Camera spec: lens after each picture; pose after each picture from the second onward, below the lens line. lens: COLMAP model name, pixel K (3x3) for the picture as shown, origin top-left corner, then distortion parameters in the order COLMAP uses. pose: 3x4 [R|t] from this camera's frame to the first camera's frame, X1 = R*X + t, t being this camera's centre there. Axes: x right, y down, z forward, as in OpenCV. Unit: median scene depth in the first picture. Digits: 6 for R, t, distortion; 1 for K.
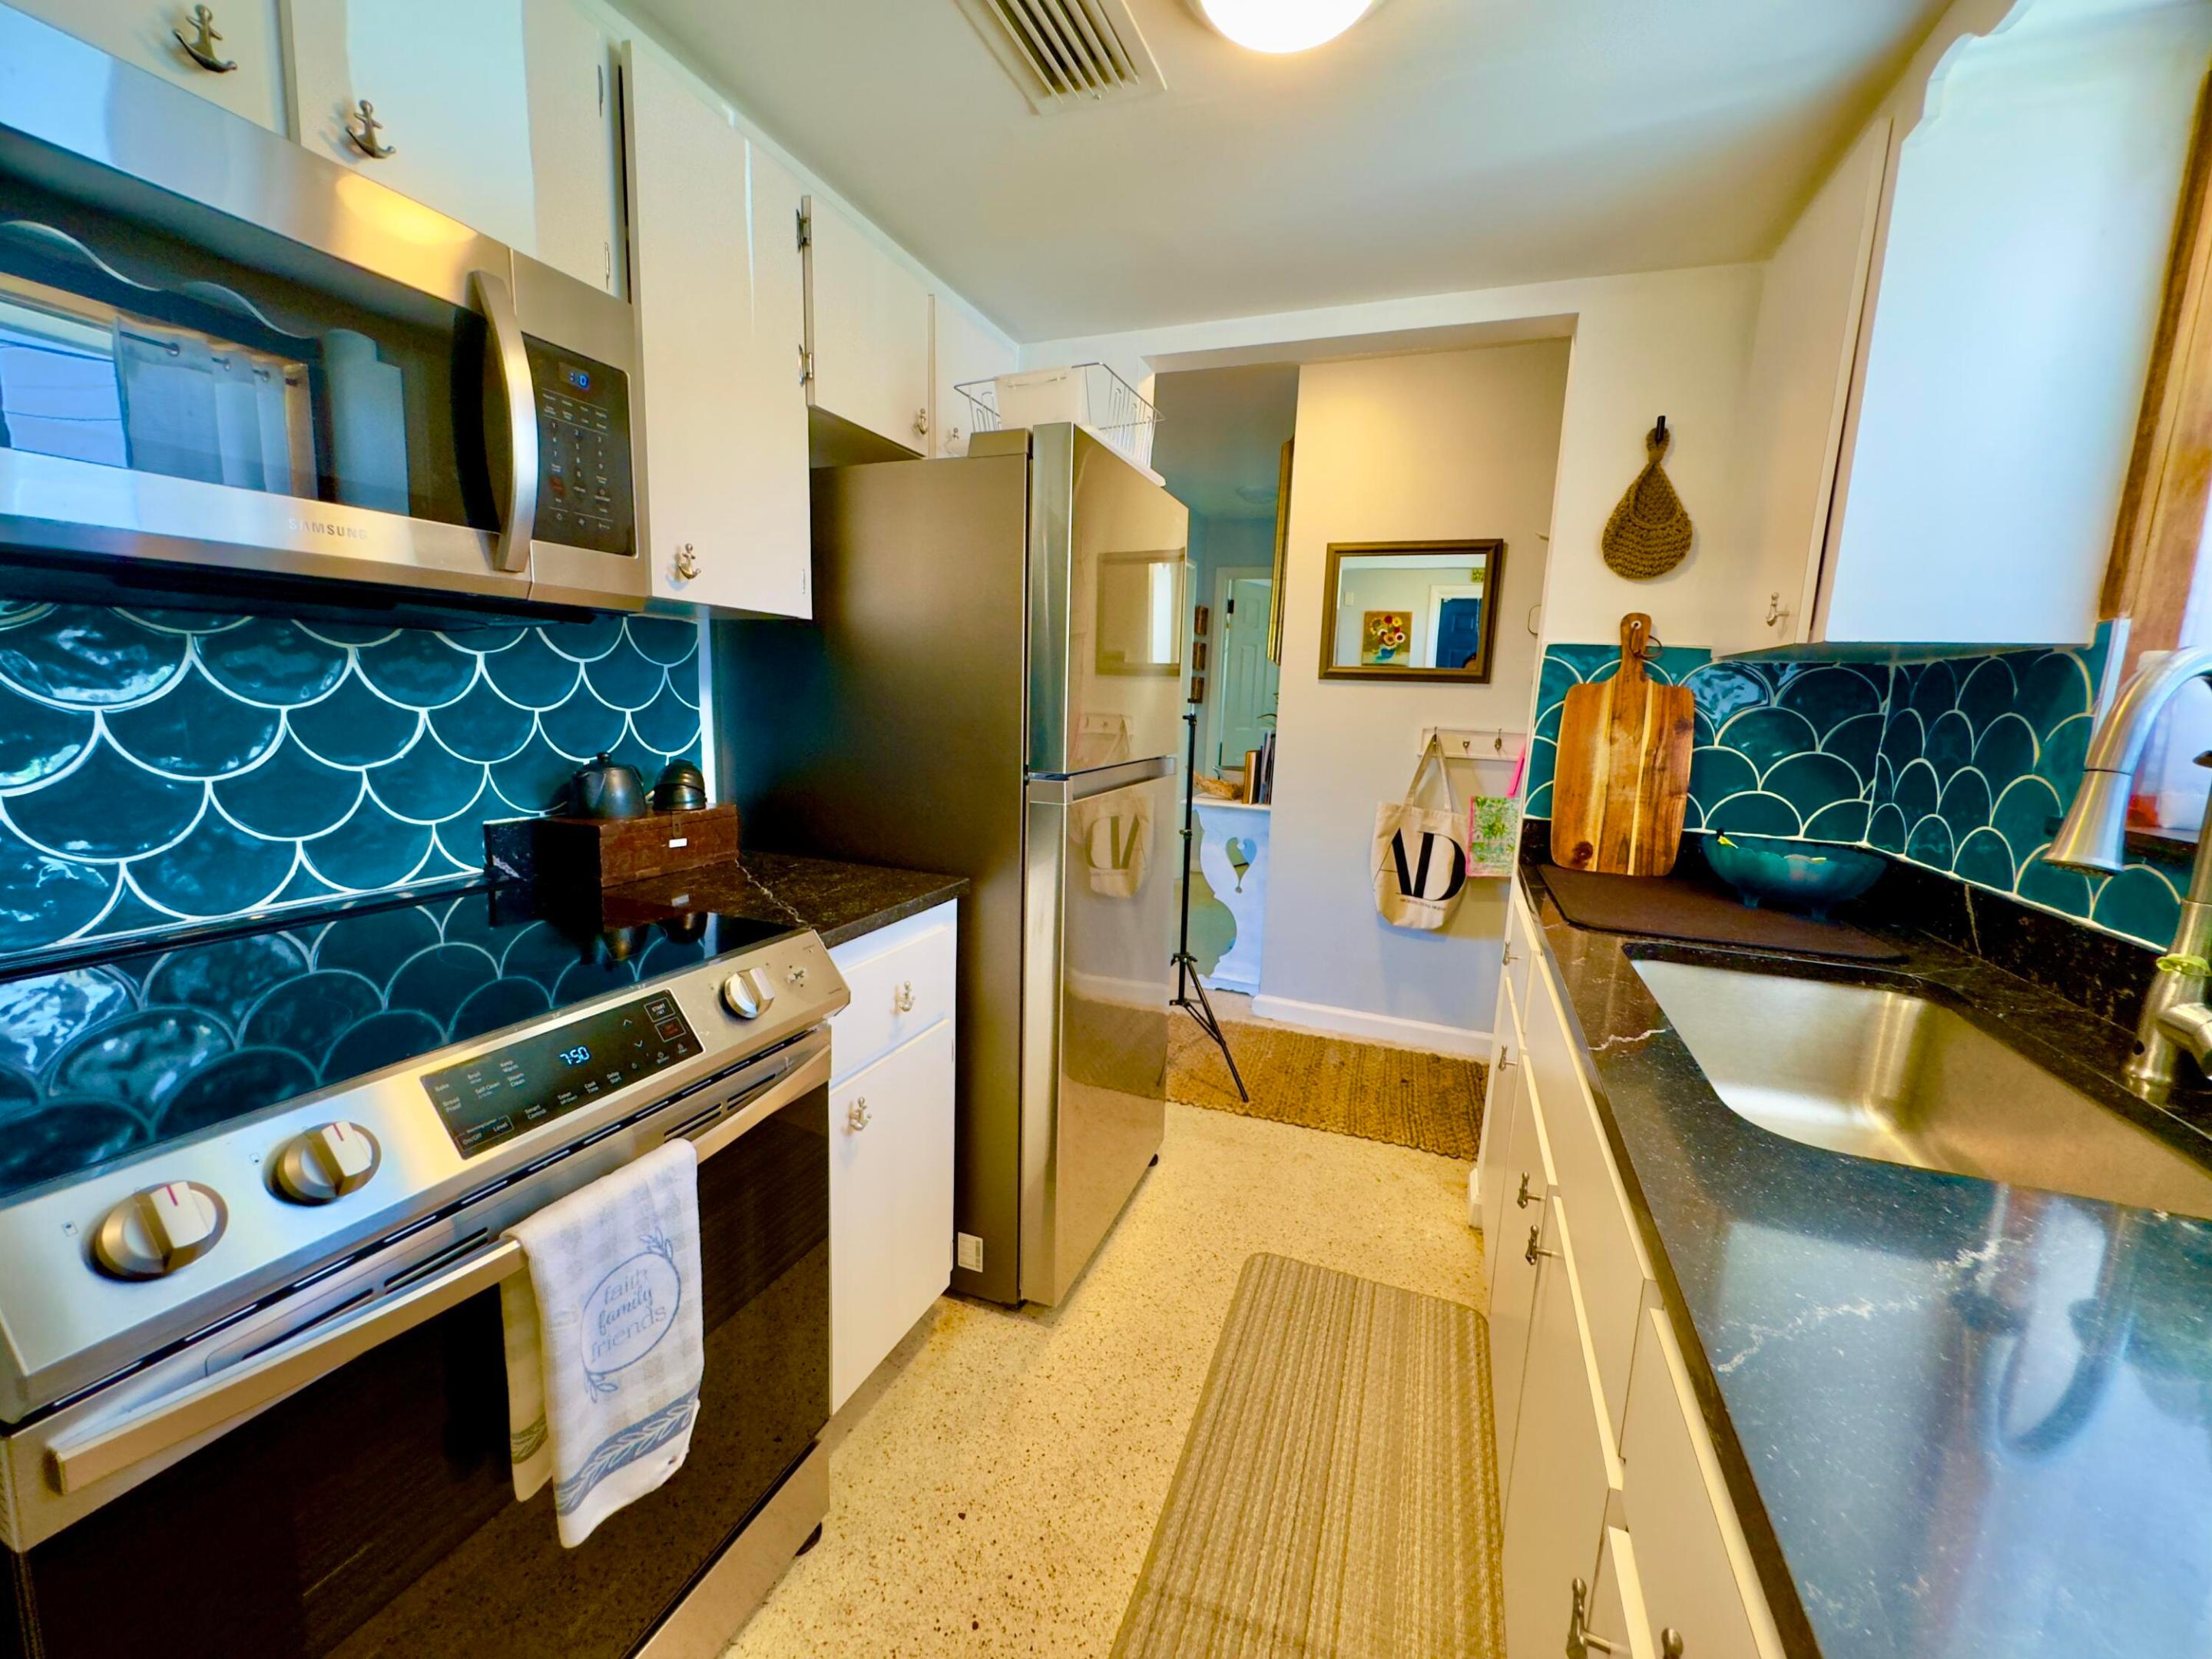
lens RADIAL K [[883.0, 0, 1103.6], [0, 883.0, 825.9], [0, 0, 1]] dist [-0.001931, 0.000092]
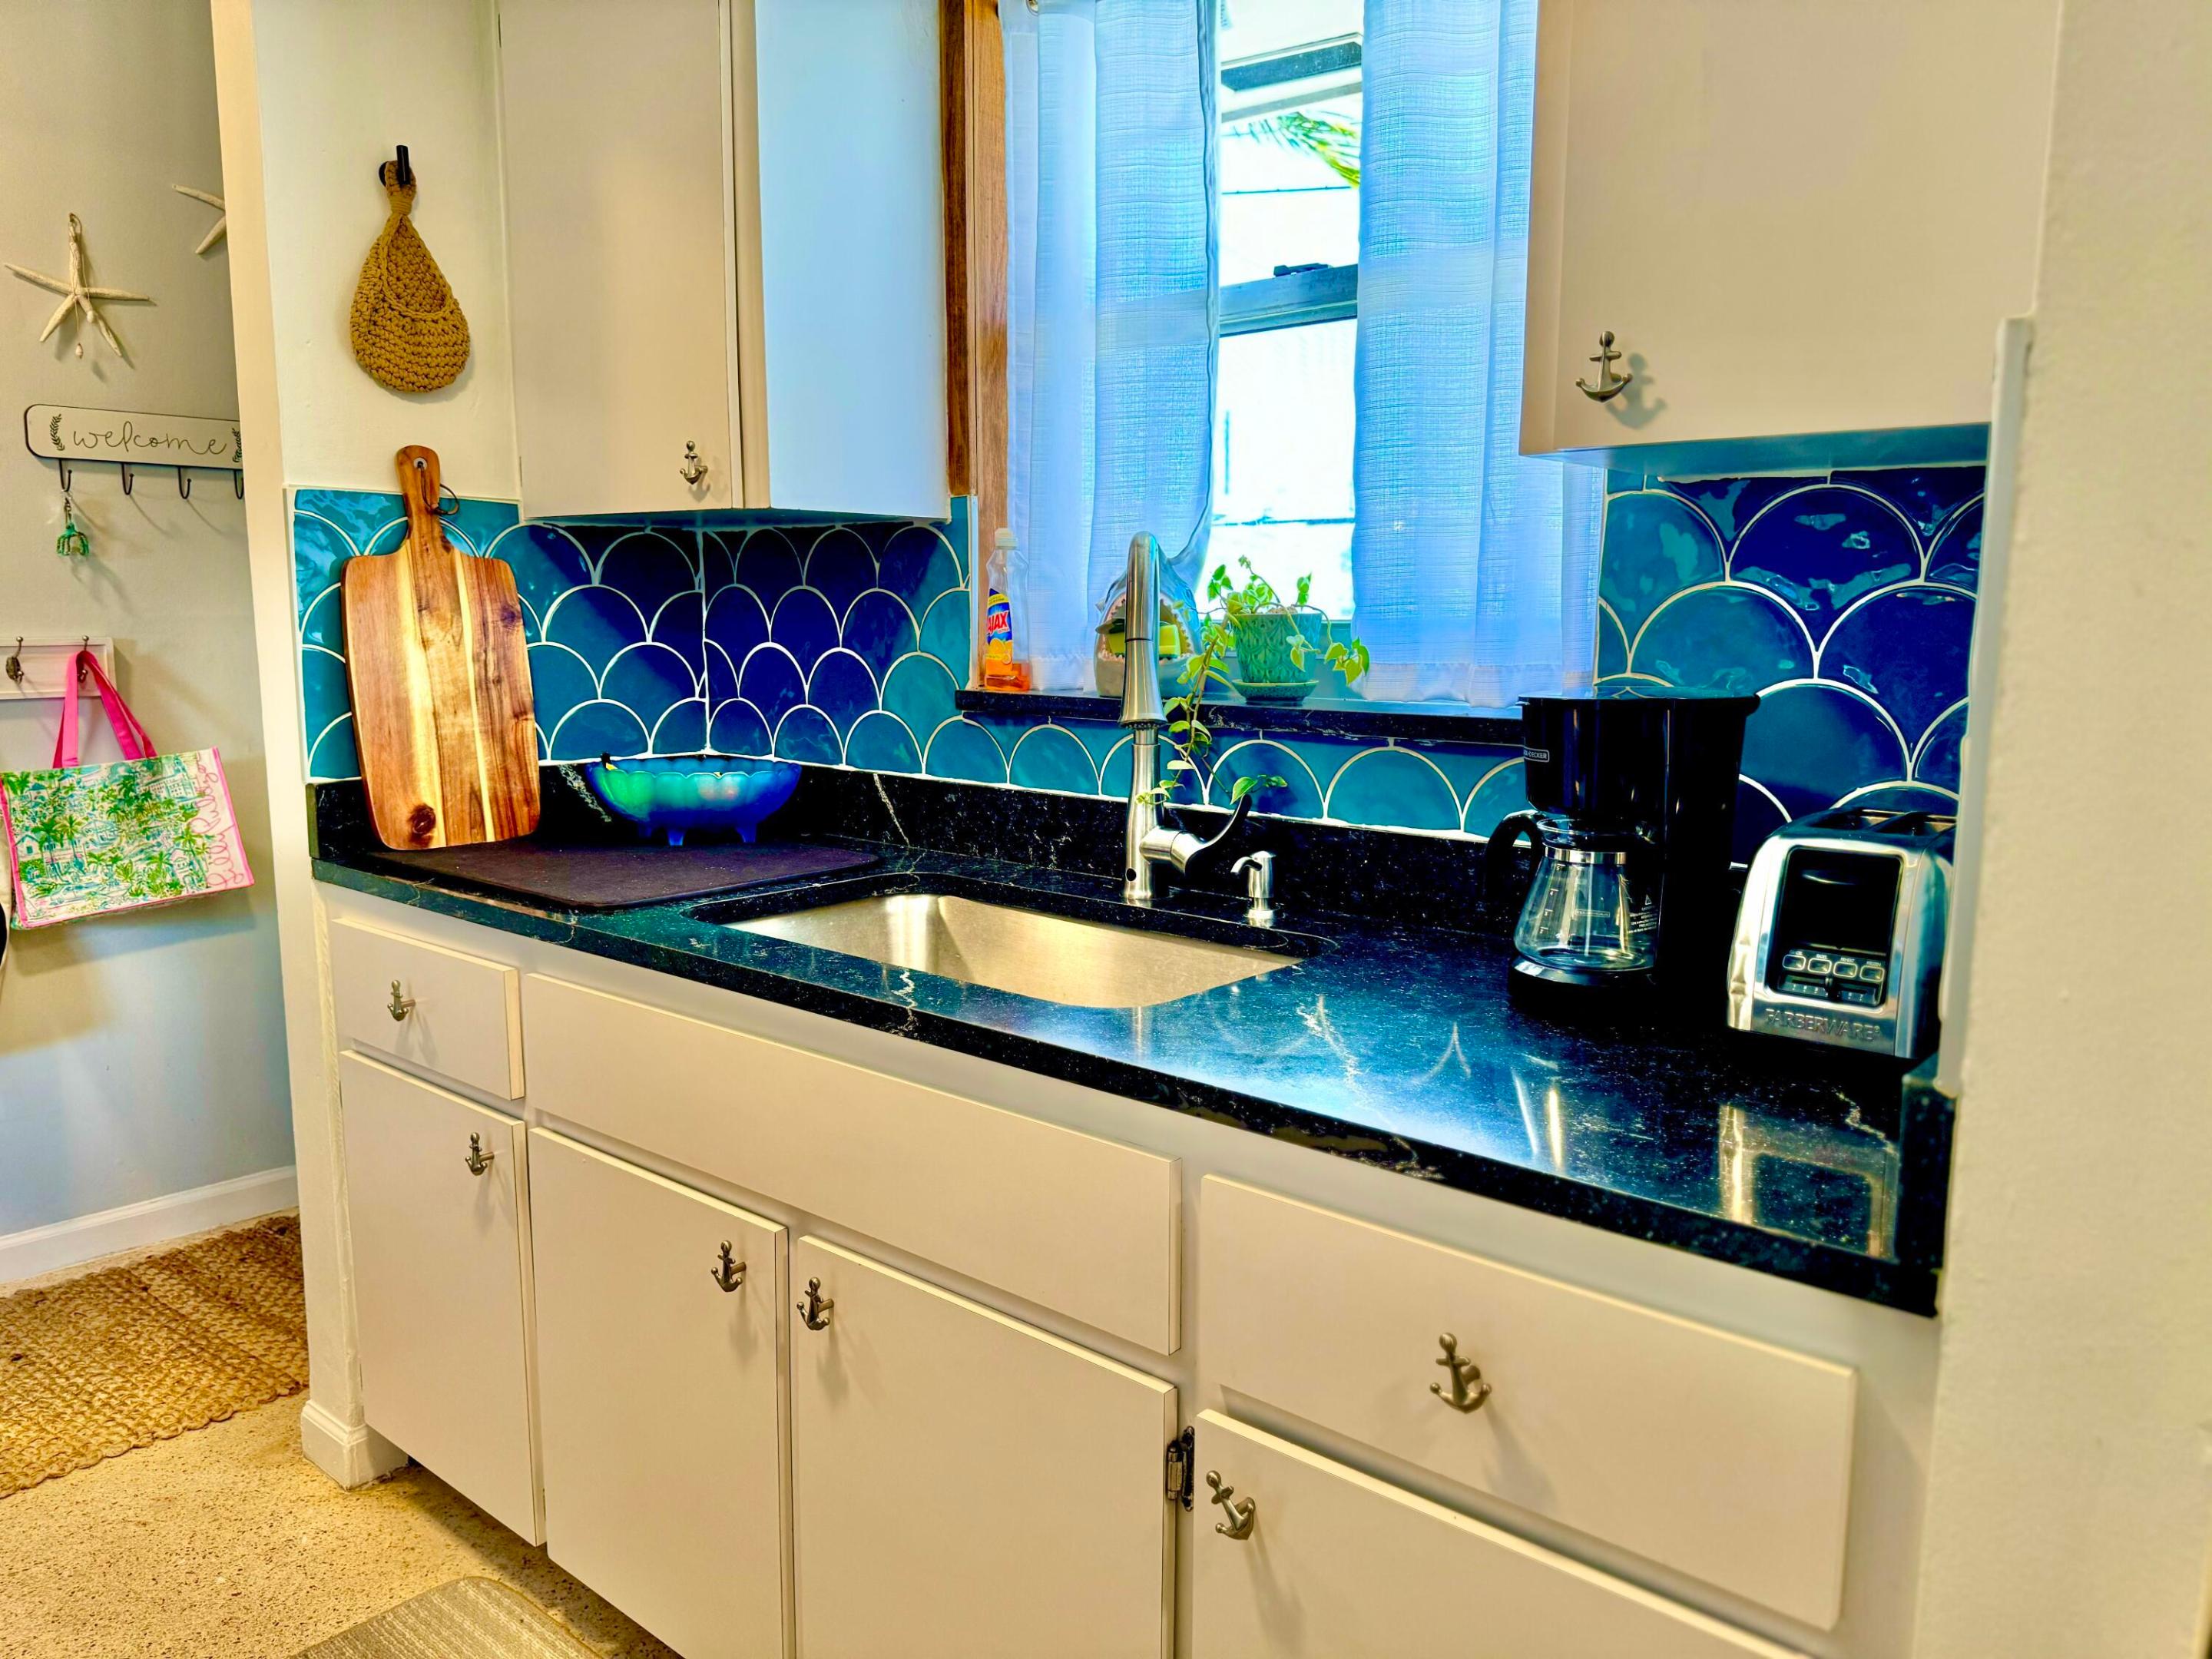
lens RADIAL K [[1575.7, 0, 1107.3], [0, 1575.7, 836.9], [0, 0, 1]] dist [0.021129, -0.012883]
pose [[0.330013, -0.170899, 0.928378, -0.367219], [0.147131, 0.980768, 0.128243, -0.033403], [-0.932440, 0.094271, 0.348811, 0.145523]]
